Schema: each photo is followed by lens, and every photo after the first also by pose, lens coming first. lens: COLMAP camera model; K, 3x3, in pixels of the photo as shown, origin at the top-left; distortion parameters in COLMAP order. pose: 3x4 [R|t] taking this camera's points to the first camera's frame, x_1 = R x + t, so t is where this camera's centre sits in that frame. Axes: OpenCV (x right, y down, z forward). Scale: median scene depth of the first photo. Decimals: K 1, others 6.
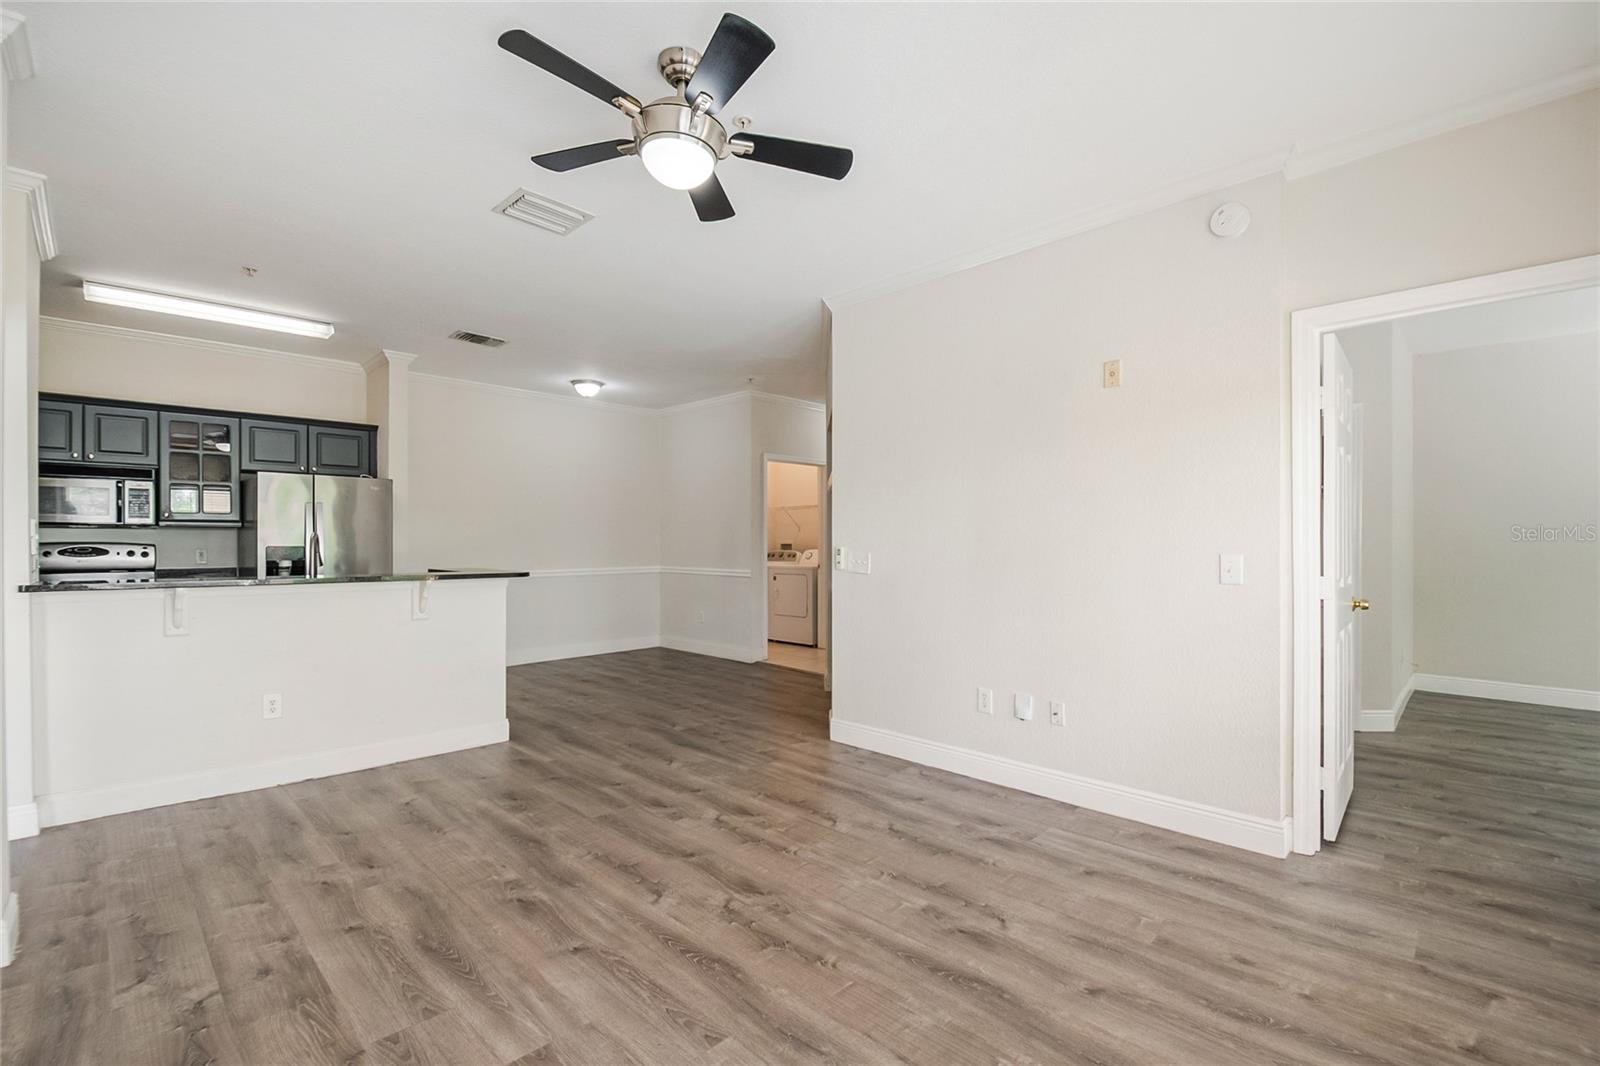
lens RADIAL K [[694.5, 0, 807.2], [0, 694.5, 559.6], [0, 0, 1]] dist [0.029950, -0.028585]
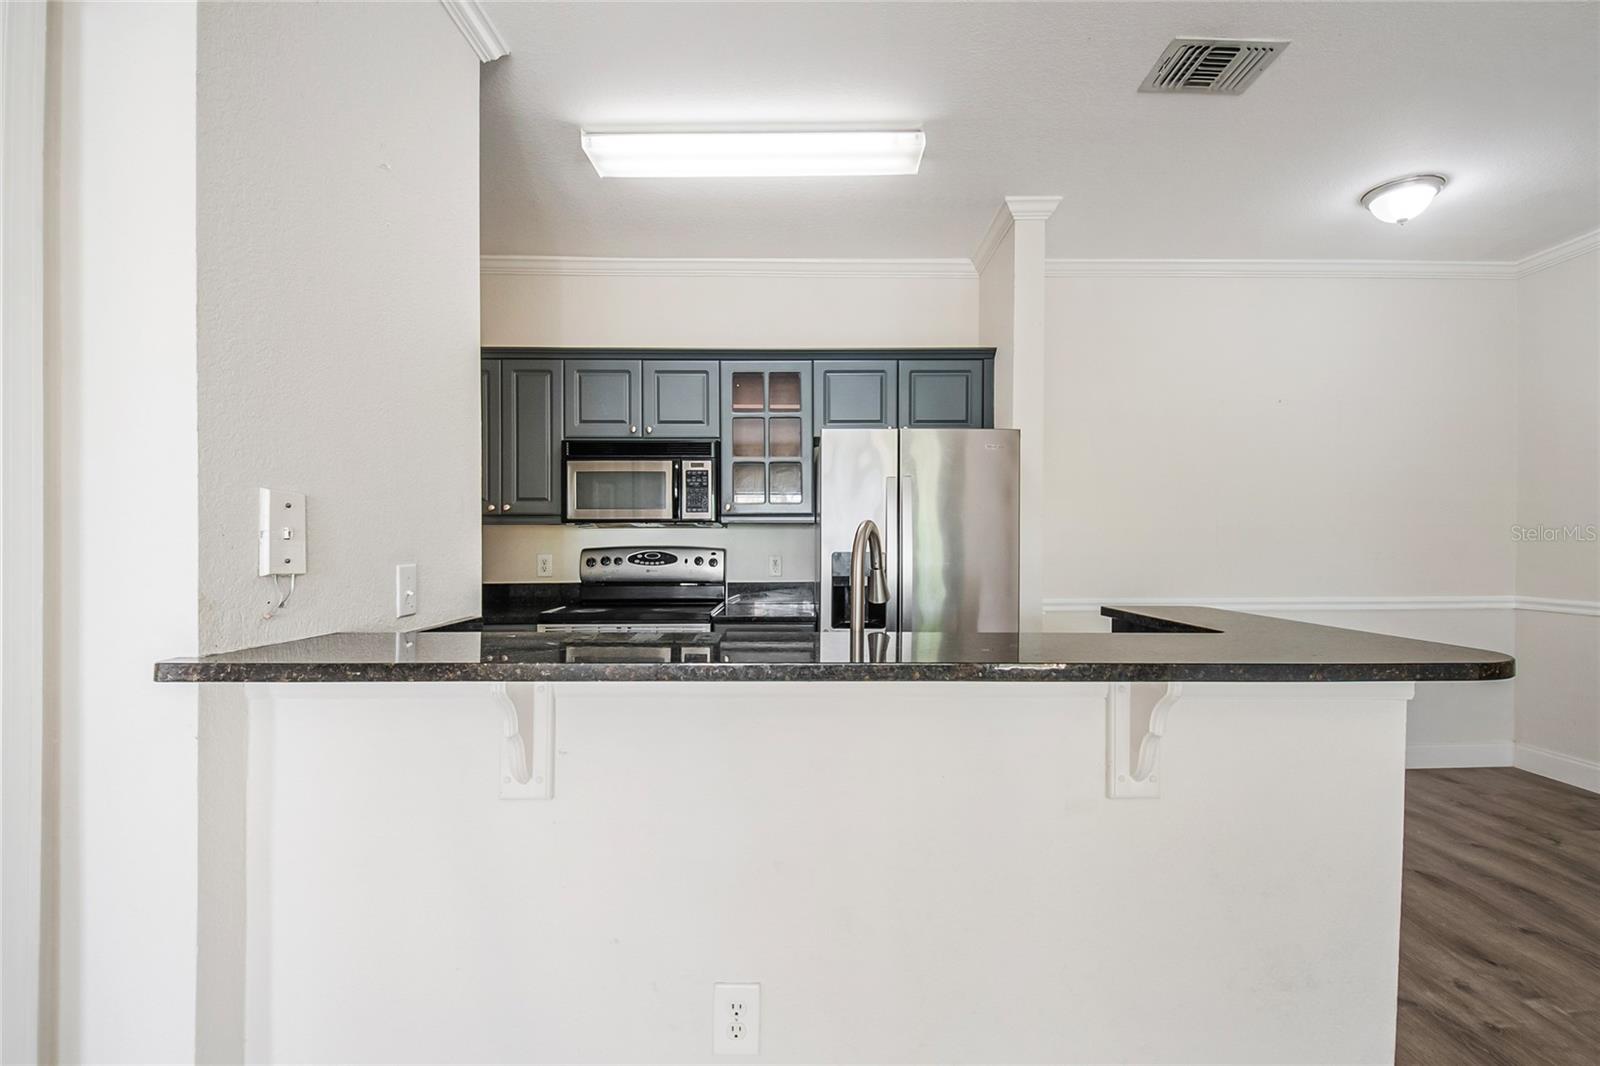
lens RADIAL K [[701.6, 0, 804.5], [0, 701.6, 539.0], [0, 0, 1]] dist [0.015659, -0.015277]
pose [[0.693656, -0.011194, -0.720220, -0.368491], [-0.011621, 0.999575, -0.026728, -0.014214], [0.720213, 0.026909, 0.693231, 0.586794]]
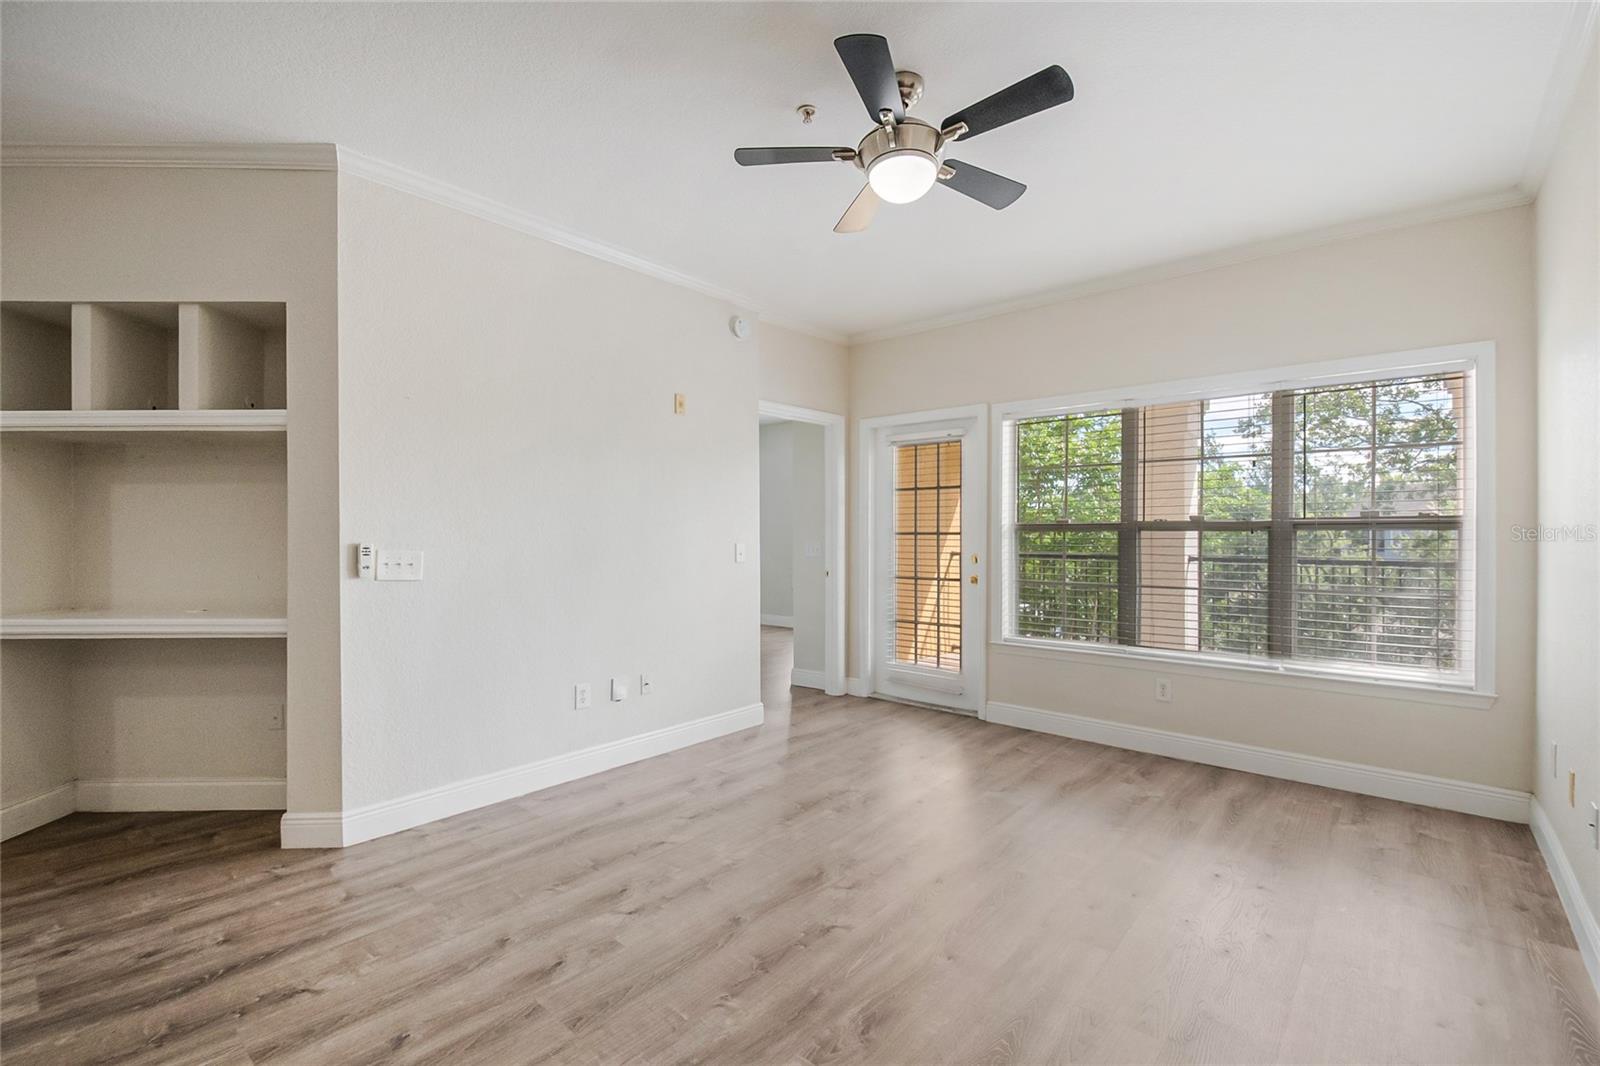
lens RADIAL K [[710.0, 0, 804.6], [0, 710.0, 545.7], [0, 0, 1]] dist [0.026444, -0.028748]
pose [[-0.060180, -0.016245, 0.998055, -0.588736], [0.023338, 0.999571, 0.017677, -0.016335], [-0.997915, 0.024357, -0.059775, 0.565720]]
